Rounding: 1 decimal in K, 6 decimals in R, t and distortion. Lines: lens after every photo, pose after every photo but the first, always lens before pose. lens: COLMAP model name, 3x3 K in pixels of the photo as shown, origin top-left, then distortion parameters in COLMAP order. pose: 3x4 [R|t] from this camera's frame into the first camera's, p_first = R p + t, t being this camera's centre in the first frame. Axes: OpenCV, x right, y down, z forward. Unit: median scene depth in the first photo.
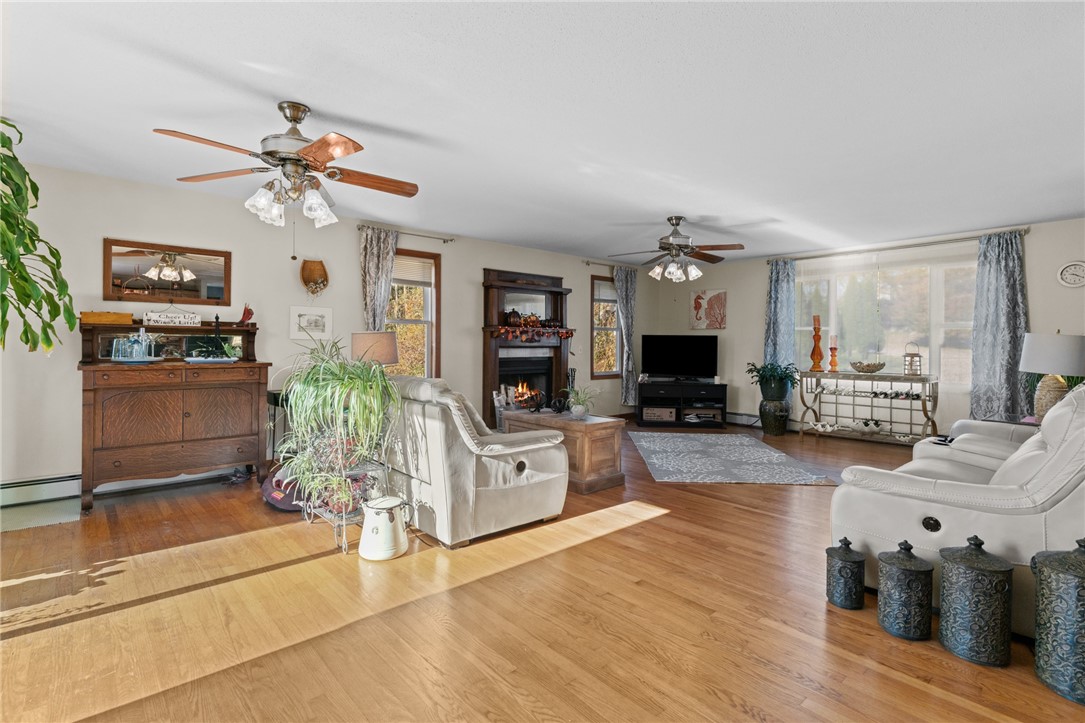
lens RADIAL K [[520.9, 0, 530.9], [0, 520.9, 352.3], [0, 0, 1]] dist [0.003107, 0.002608]
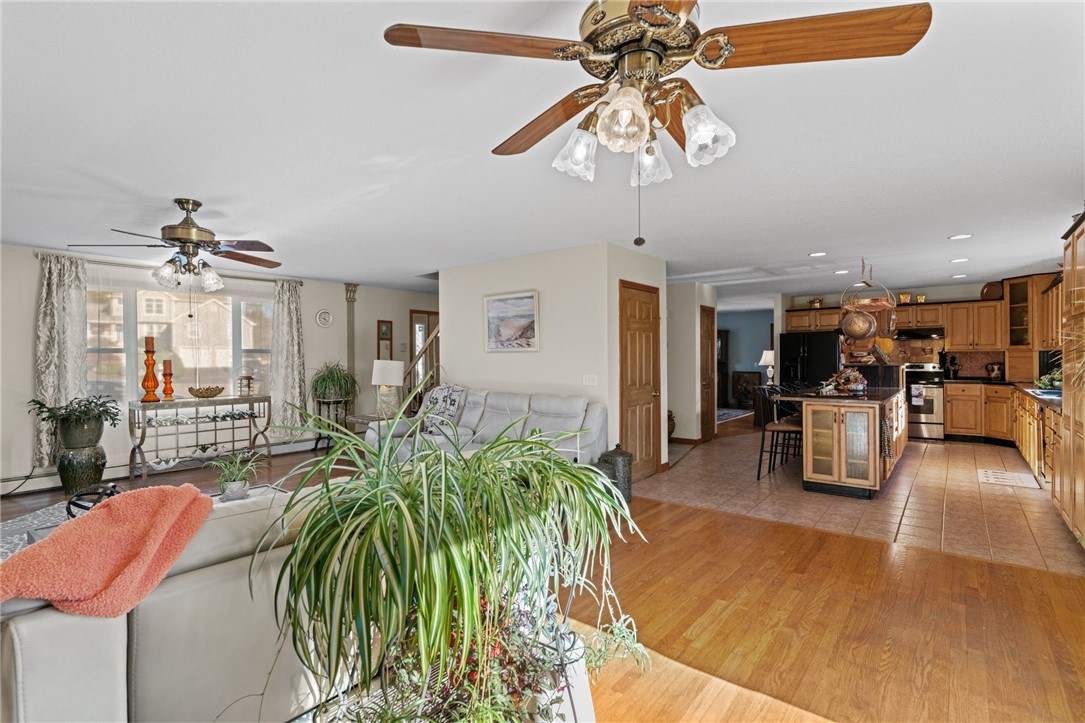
lens RADIAL K [[520.9, 0, 540.5], [0, 520.9, 362.4], [0, 0, 1]] dist [0.003107, 0.002608]
pose [[-0.174962, -0.017298, 0.984423, -0.406105], [0.019597, 0.999586, 0.021048, -0.033582], [-0.984380, 0.022975, -0.174550, 0.510988]]
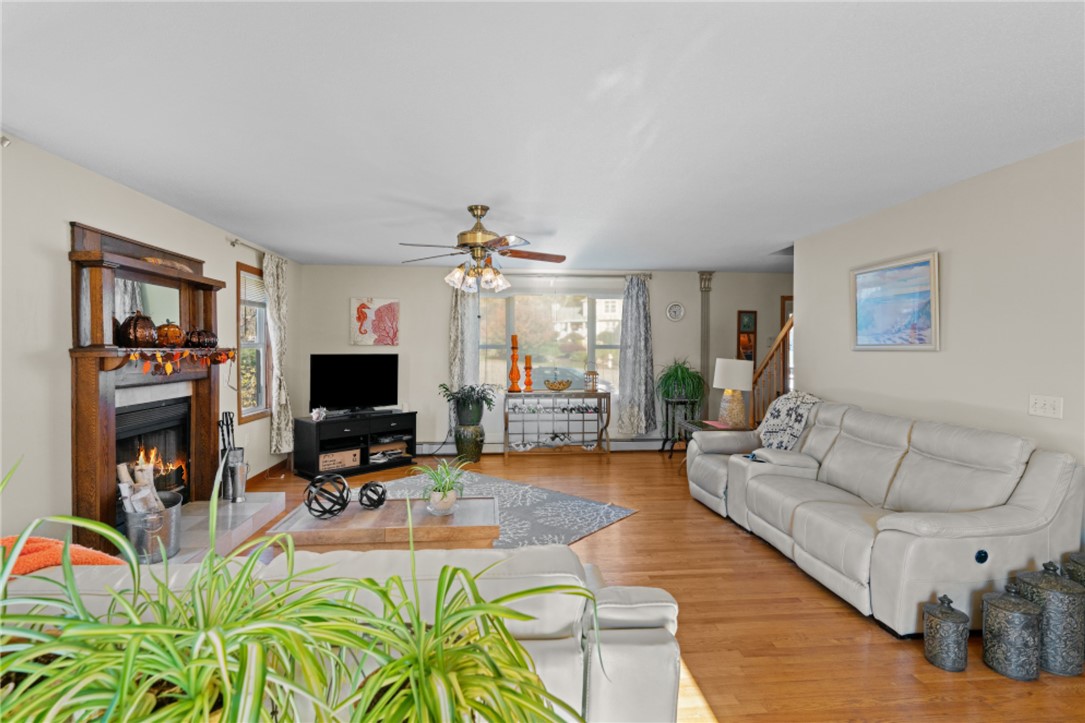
lens RADIAL K [[520.9, 0, 534.9], [0, 520.9, 356.6], [0, 0, 1]] dist [0.003107, 0.002608]
pose [[0.584024, -0.017710, 0.811543, -0.227569], [0.014716, 0.999829, 0.011228, -0.039536], [-0.811603, 0.005385, 0.584184, 0.387422]]
